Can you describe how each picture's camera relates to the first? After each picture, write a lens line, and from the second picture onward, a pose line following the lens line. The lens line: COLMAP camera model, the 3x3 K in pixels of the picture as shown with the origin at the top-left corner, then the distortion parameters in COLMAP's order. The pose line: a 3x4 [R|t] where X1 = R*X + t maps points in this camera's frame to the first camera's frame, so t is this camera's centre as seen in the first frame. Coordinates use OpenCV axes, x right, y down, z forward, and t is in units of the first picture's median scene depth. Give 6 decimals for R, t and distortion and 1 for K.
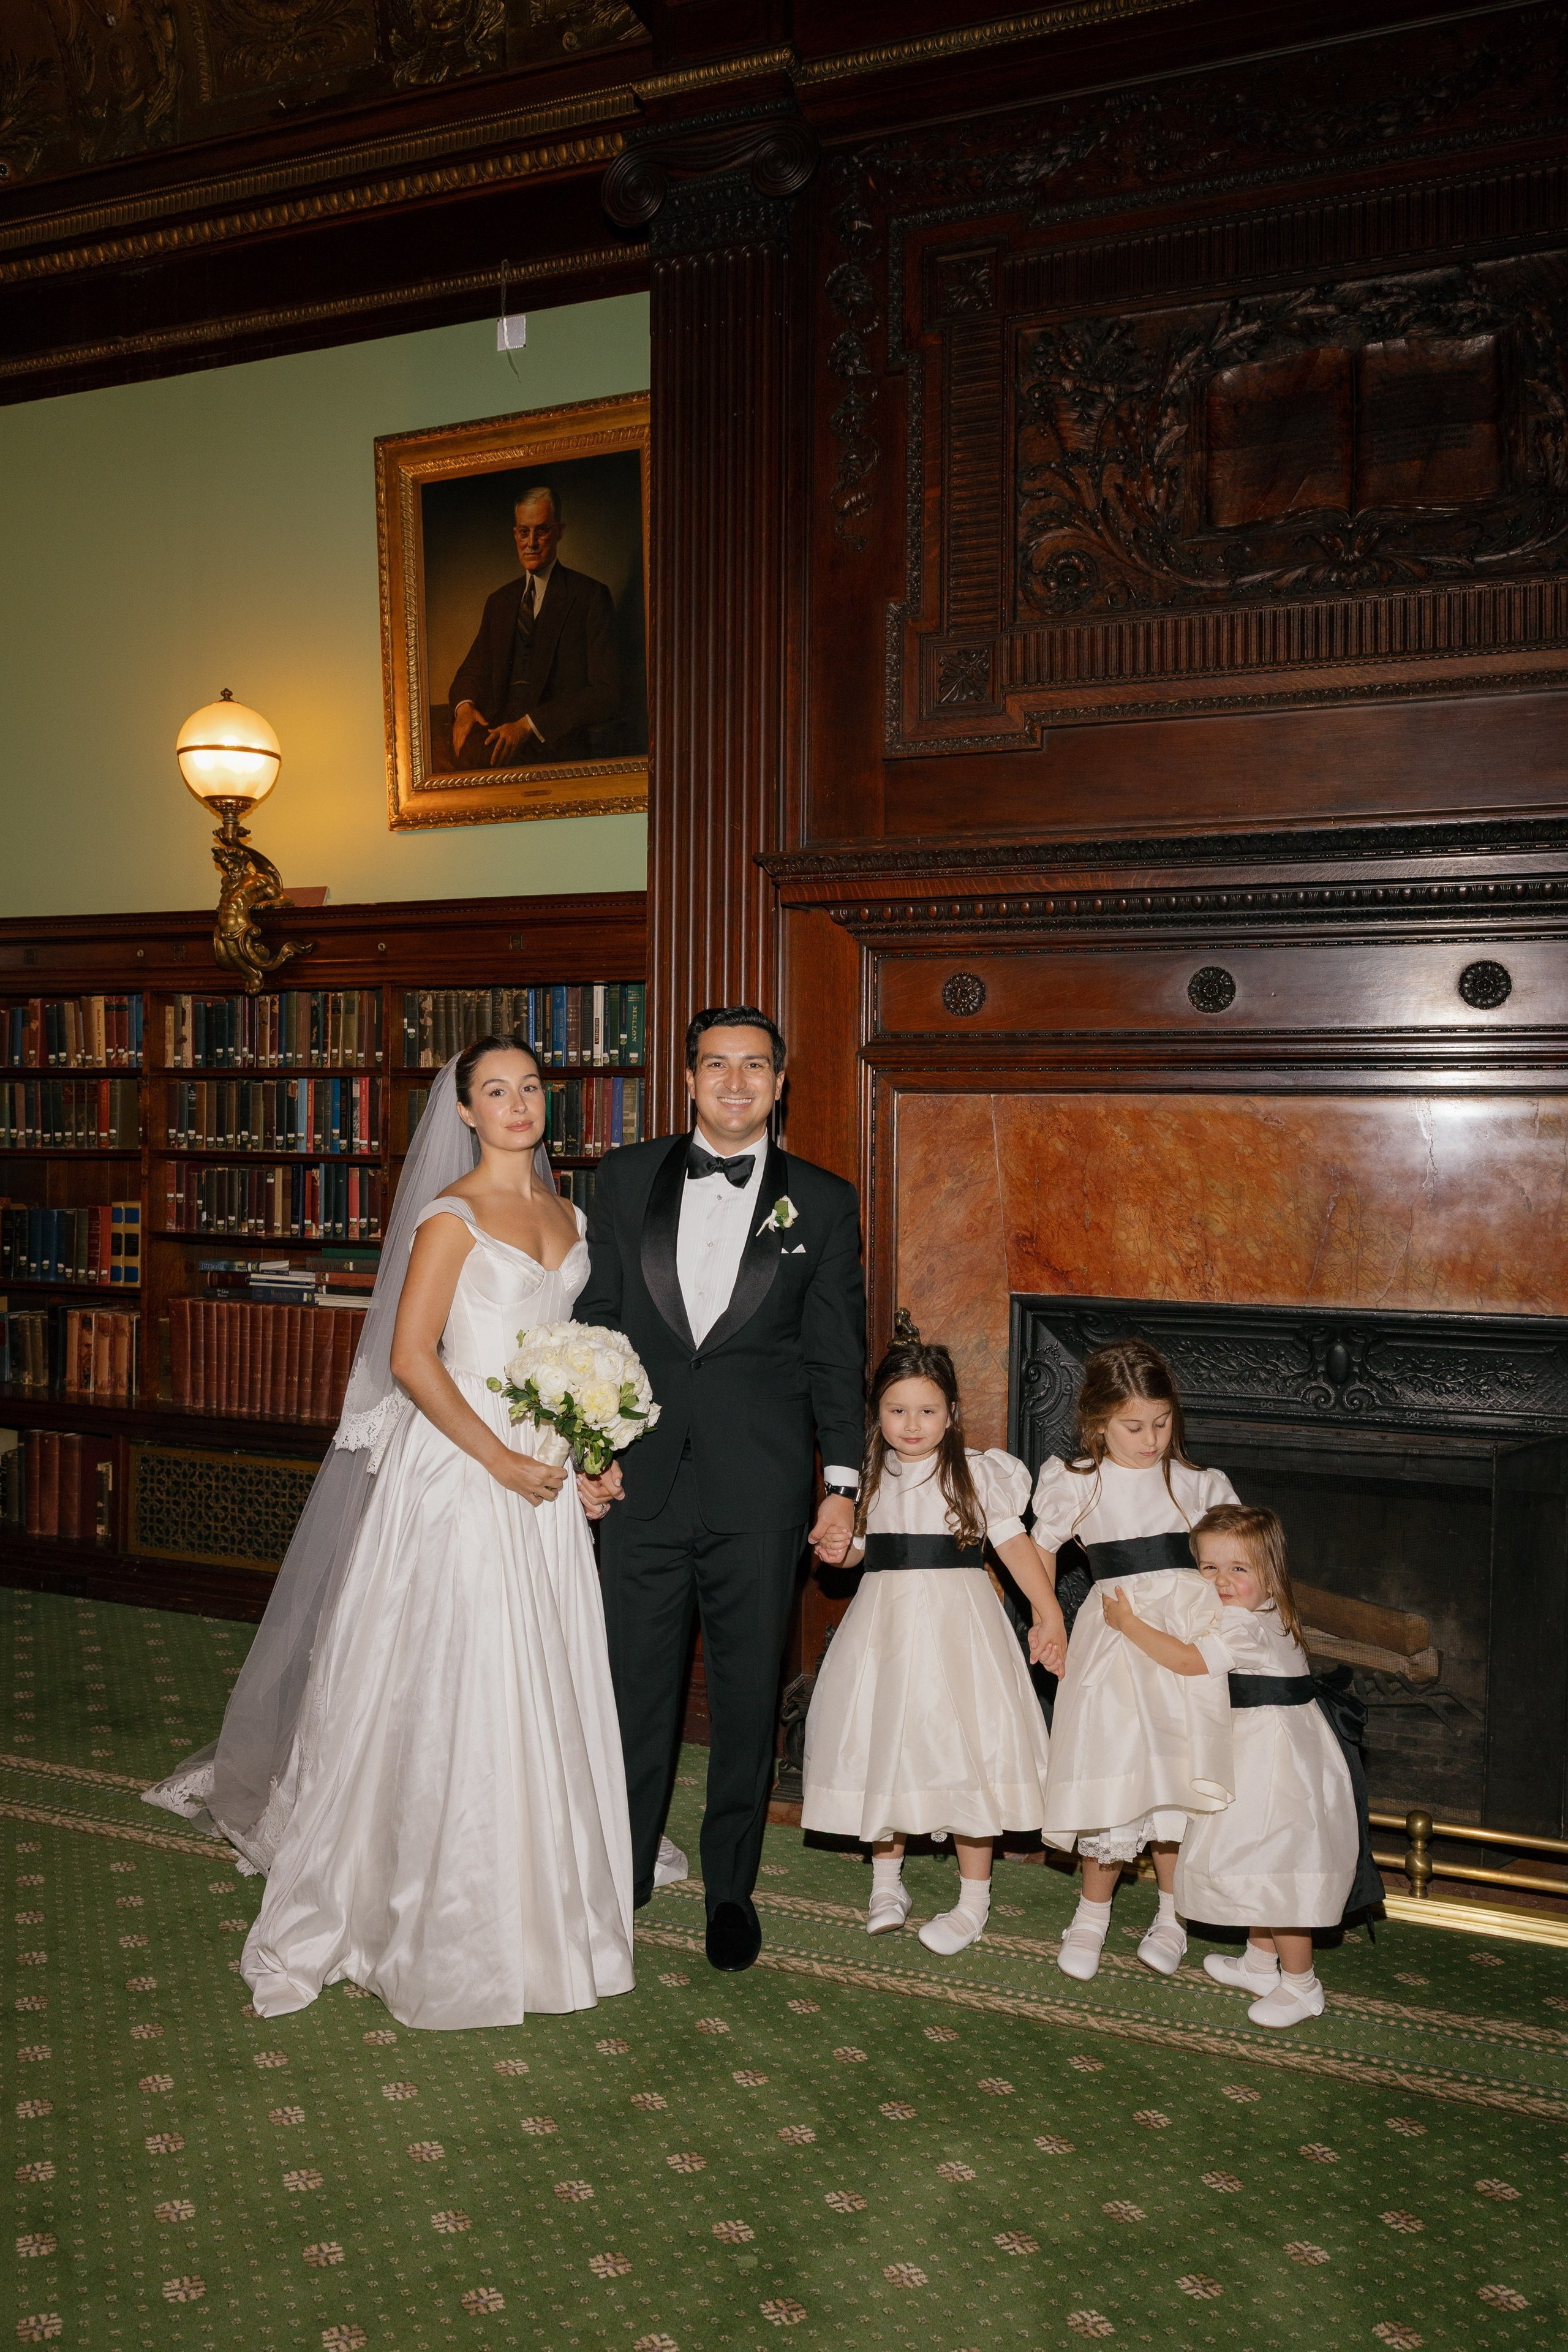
lens RADIAL K [[1773.1, 0, 790.7], [0, 1773.1, 1142.4], [0, 0, 1]] dist [-0.026699, 0.028228]
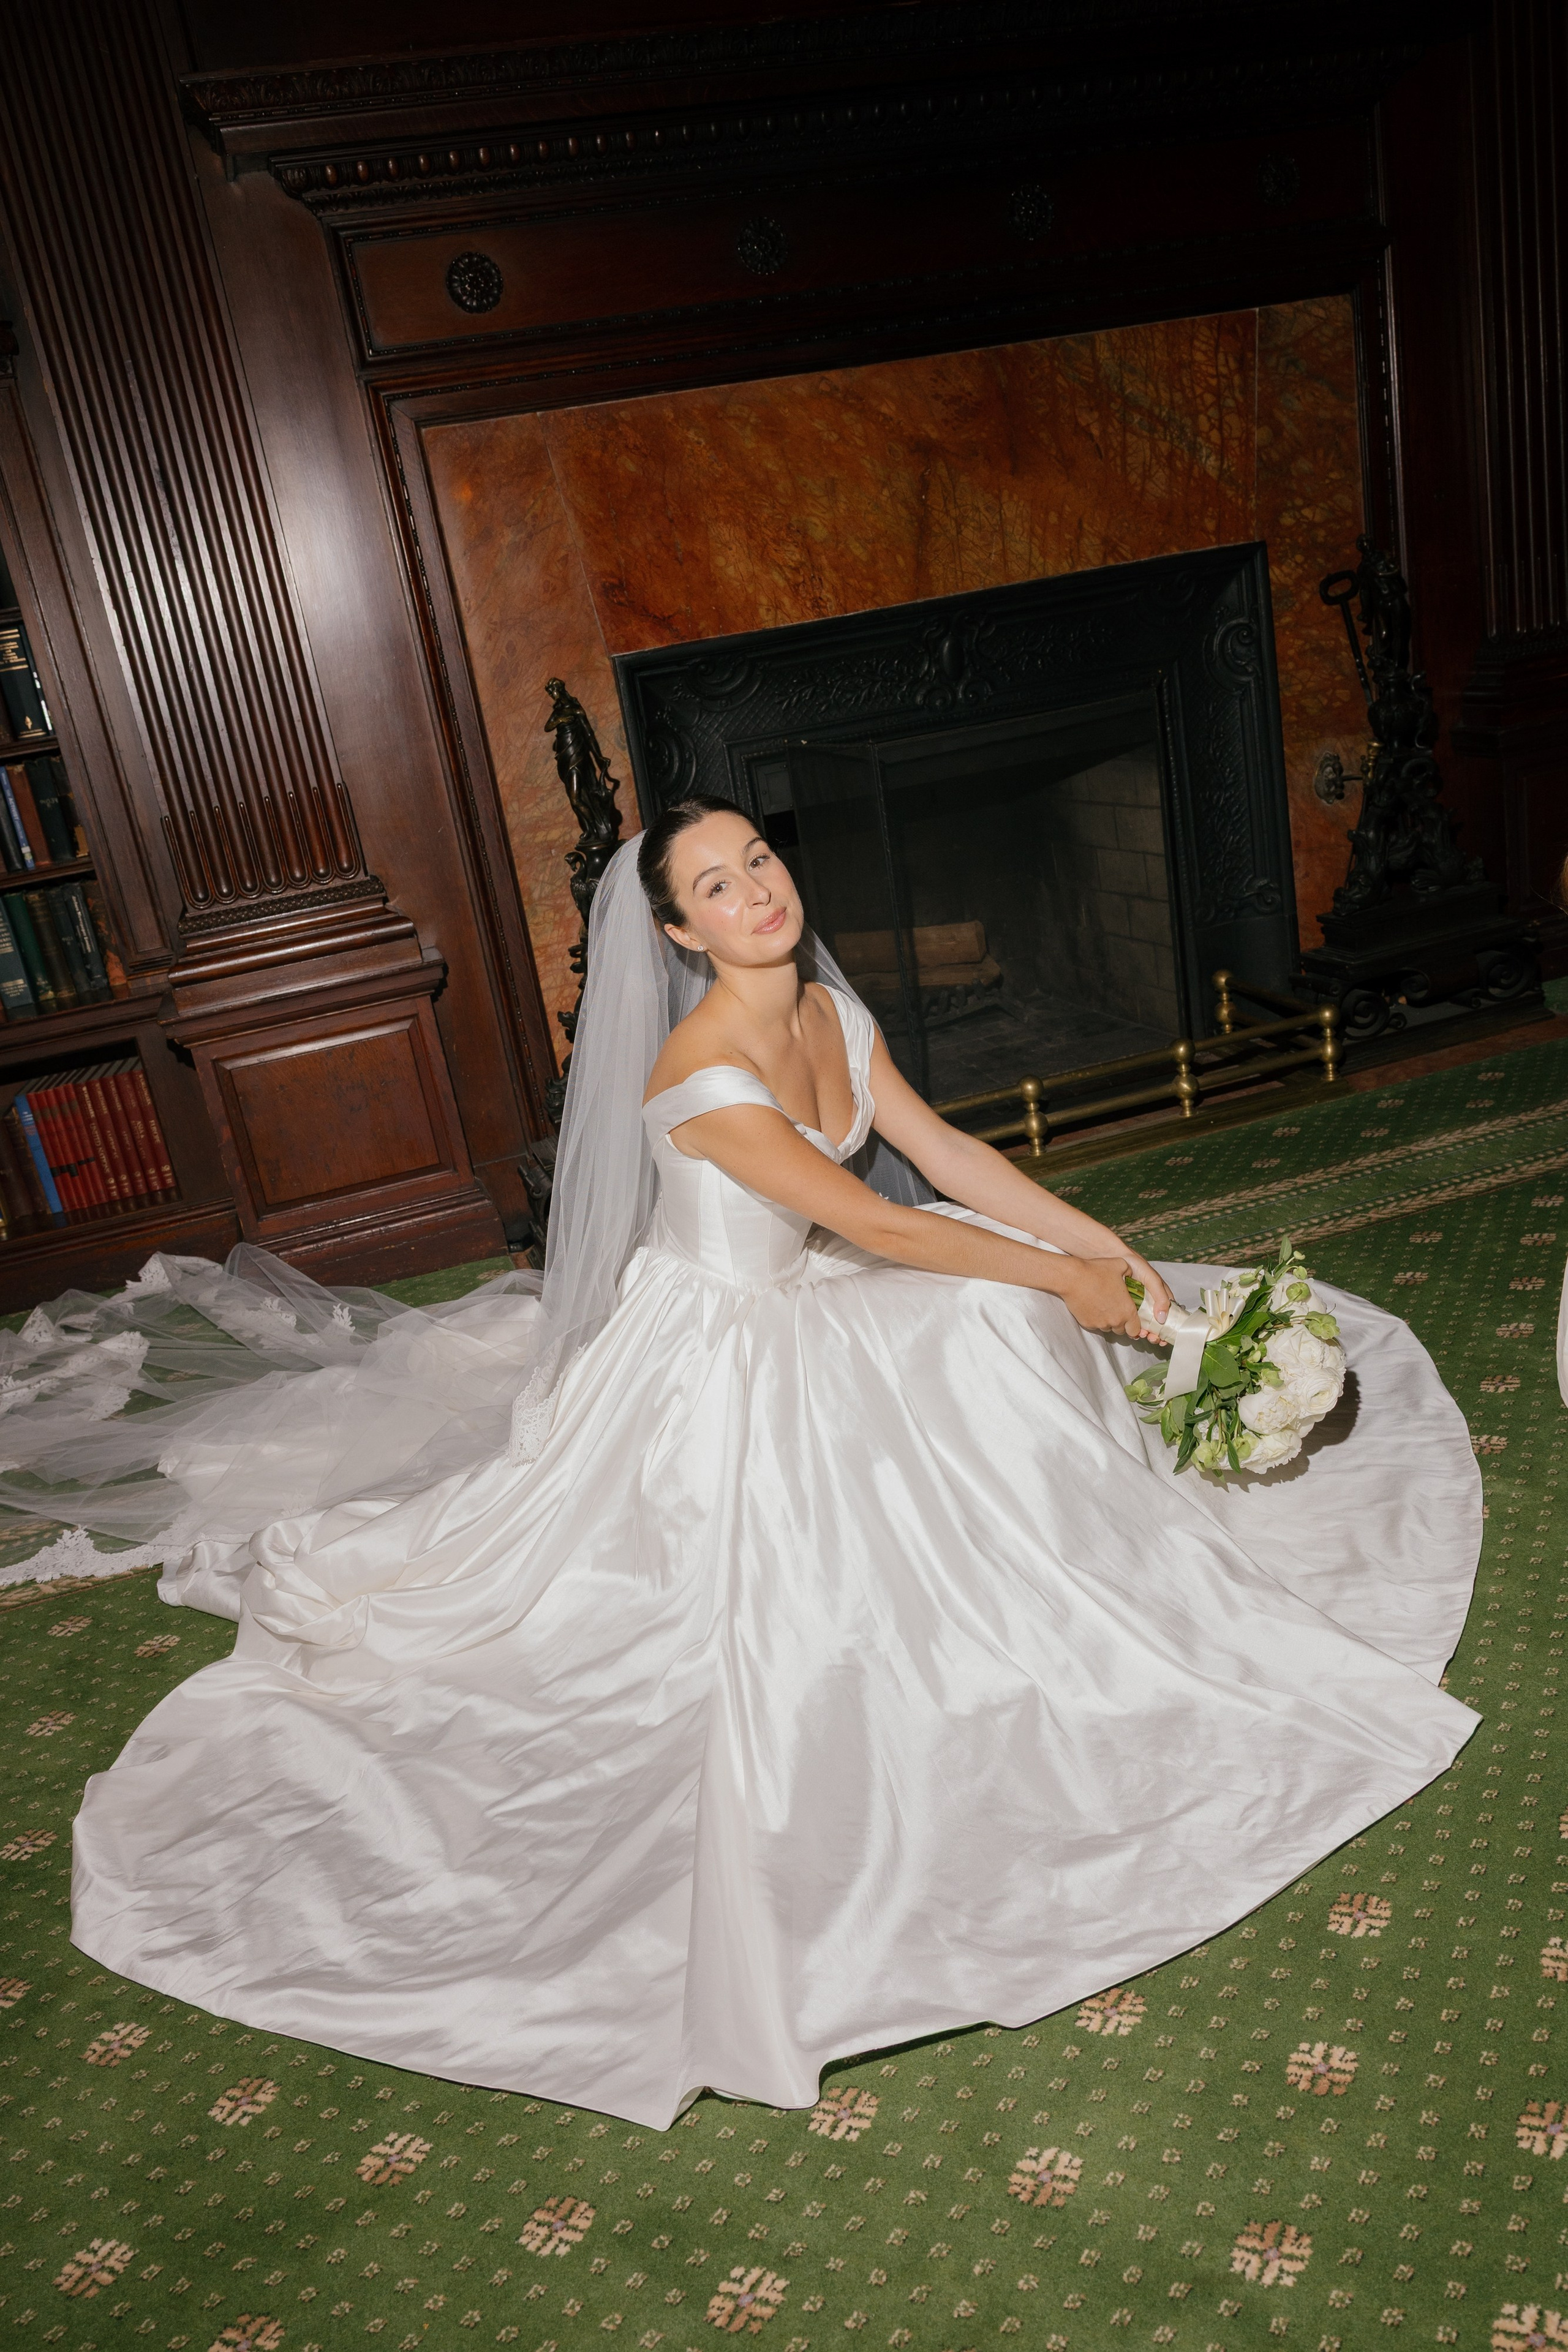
lens RADIAL K [[1728.5, 0, 794.7], [0, 1728.5, 1171.2], [0, 0, 1]] dist [-0.027936, 0.026851]
pose [[0.776791, -0.325934, 0.538854, -0.273124], [0.182373, 0.935411, 0.302897, 0.066499], [-0.602774, -0.137015, 0.786060, 0.212769]]
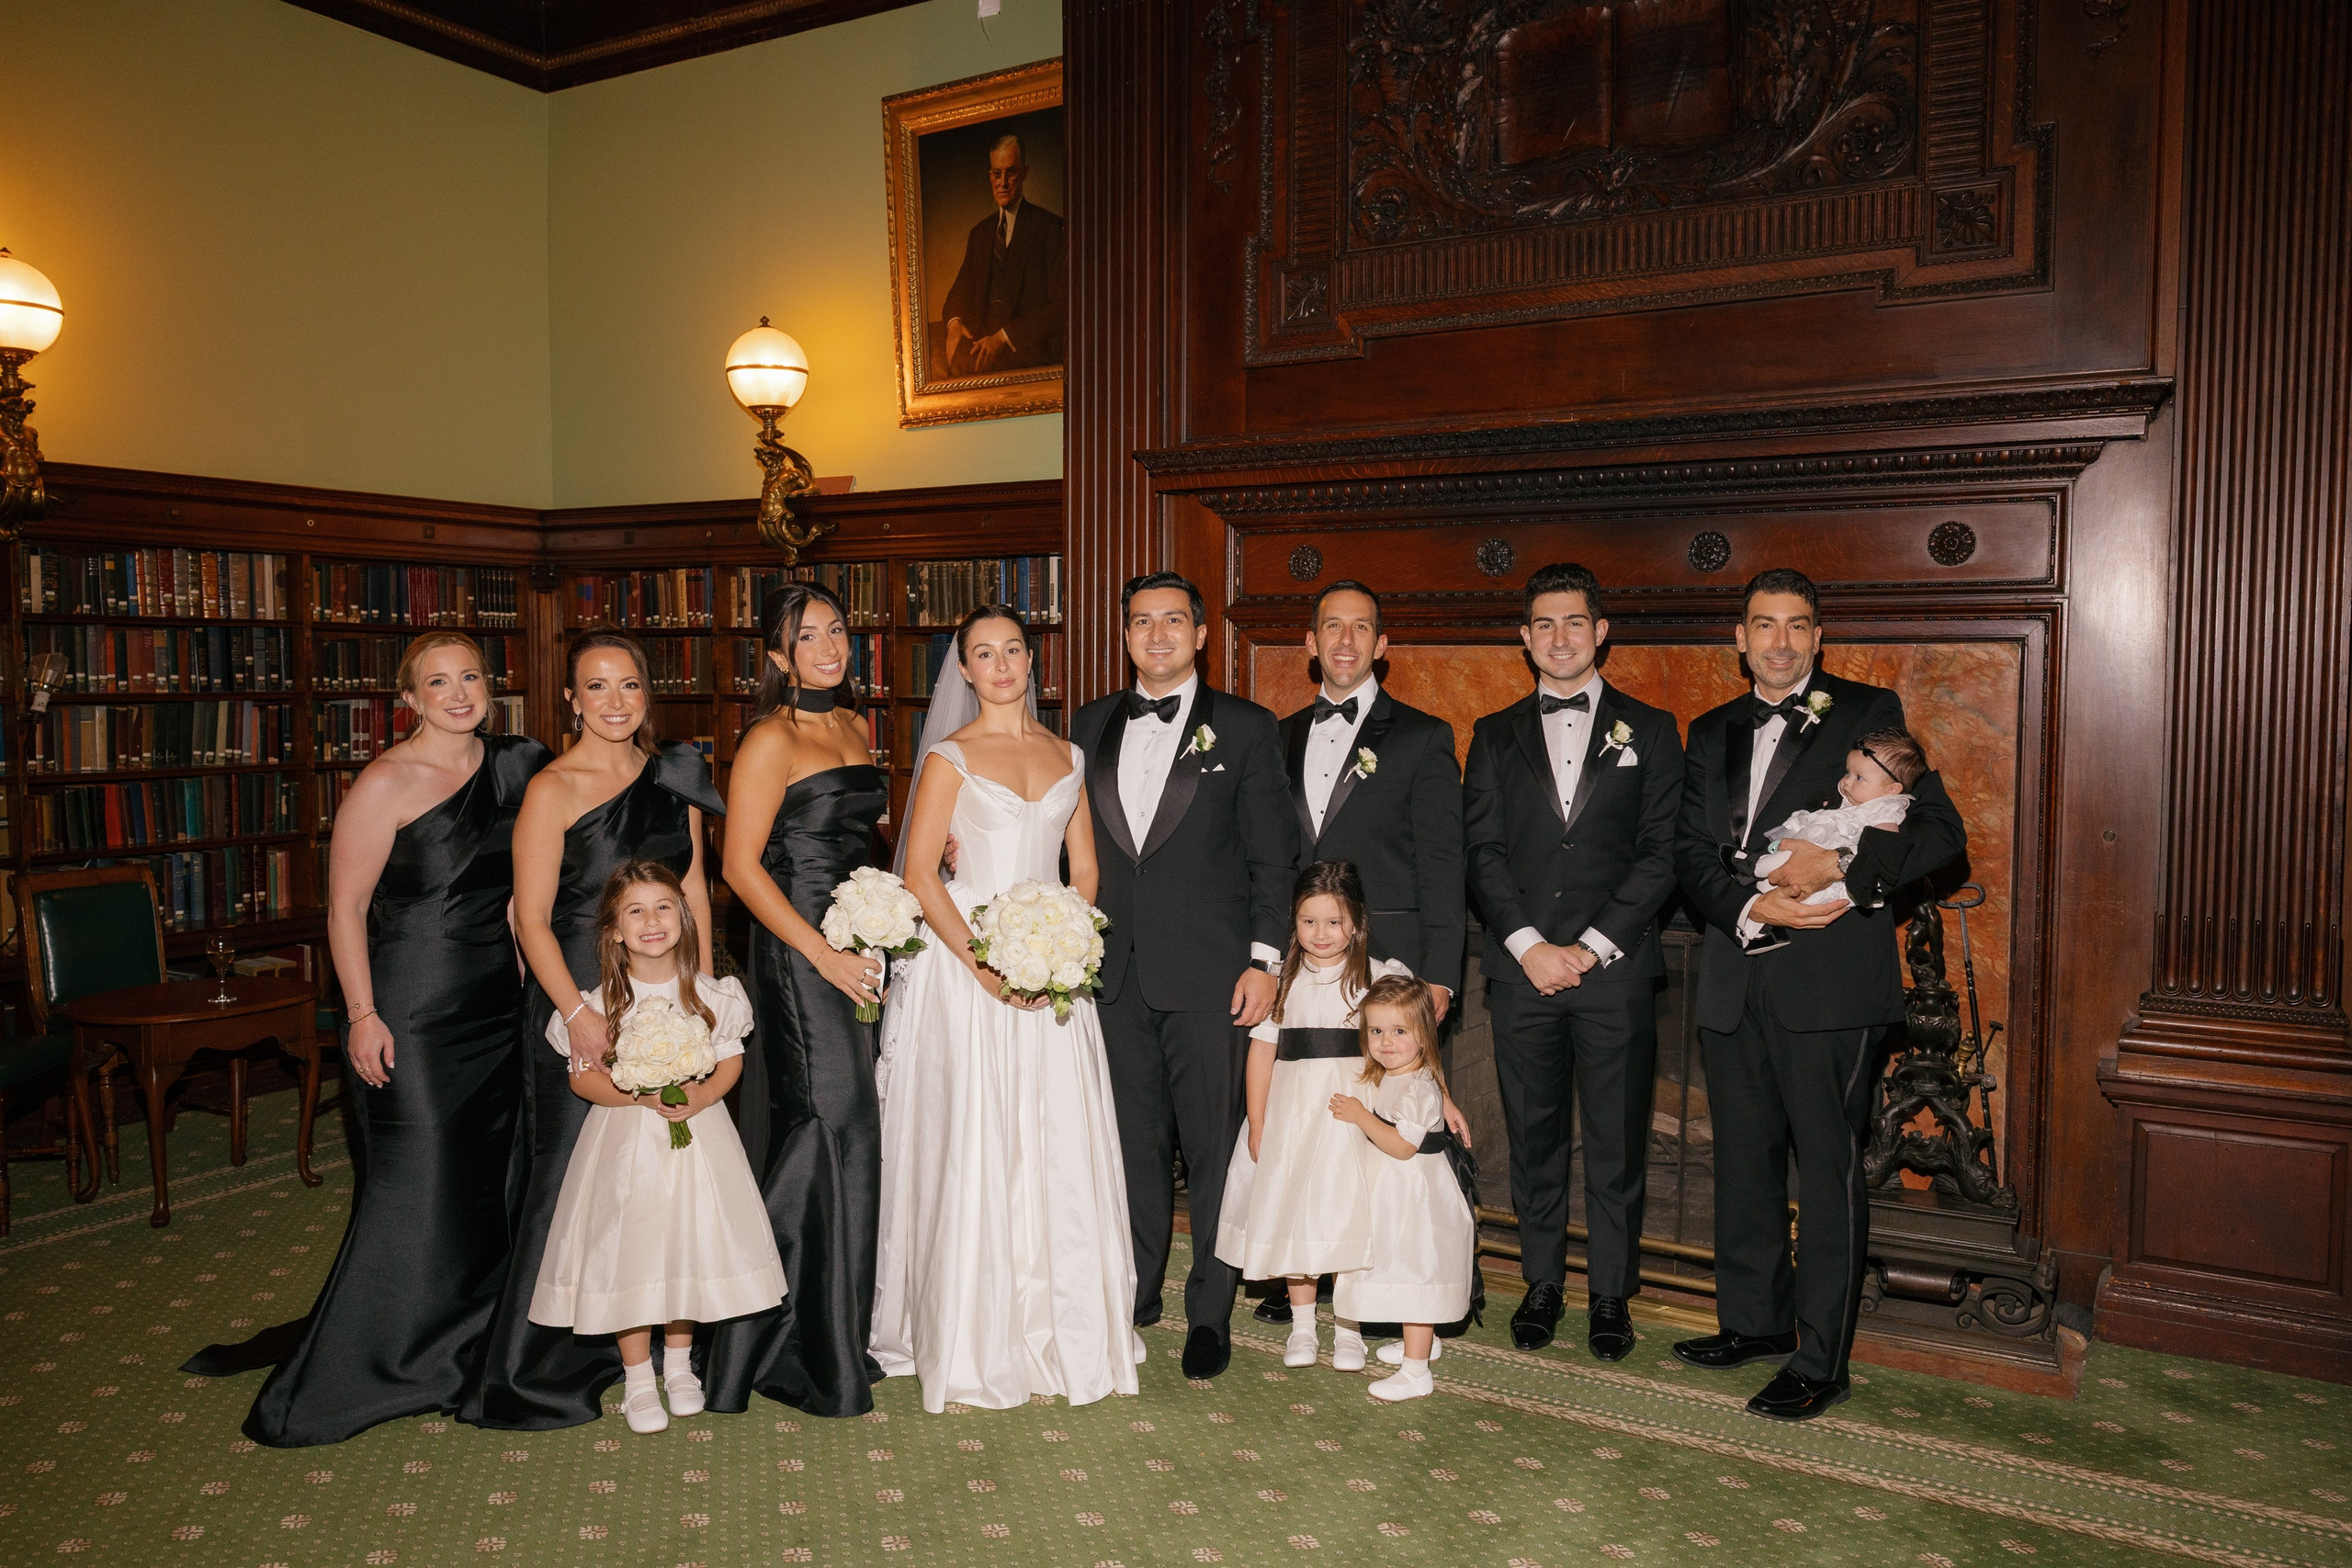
lens RADIAL K [[1772.9, 0, 1172.0], [0, 1772.9, 769.7], [0, 0, 1]] dist [-0.026699, 0.028228]
pose [[0.984240, 0.004621, -0.176780, 0.184260], [0.003648, 0.998915, 0.046422, 0.000619], [0.176803, -0.046335, 0.983155, -0.174939]]
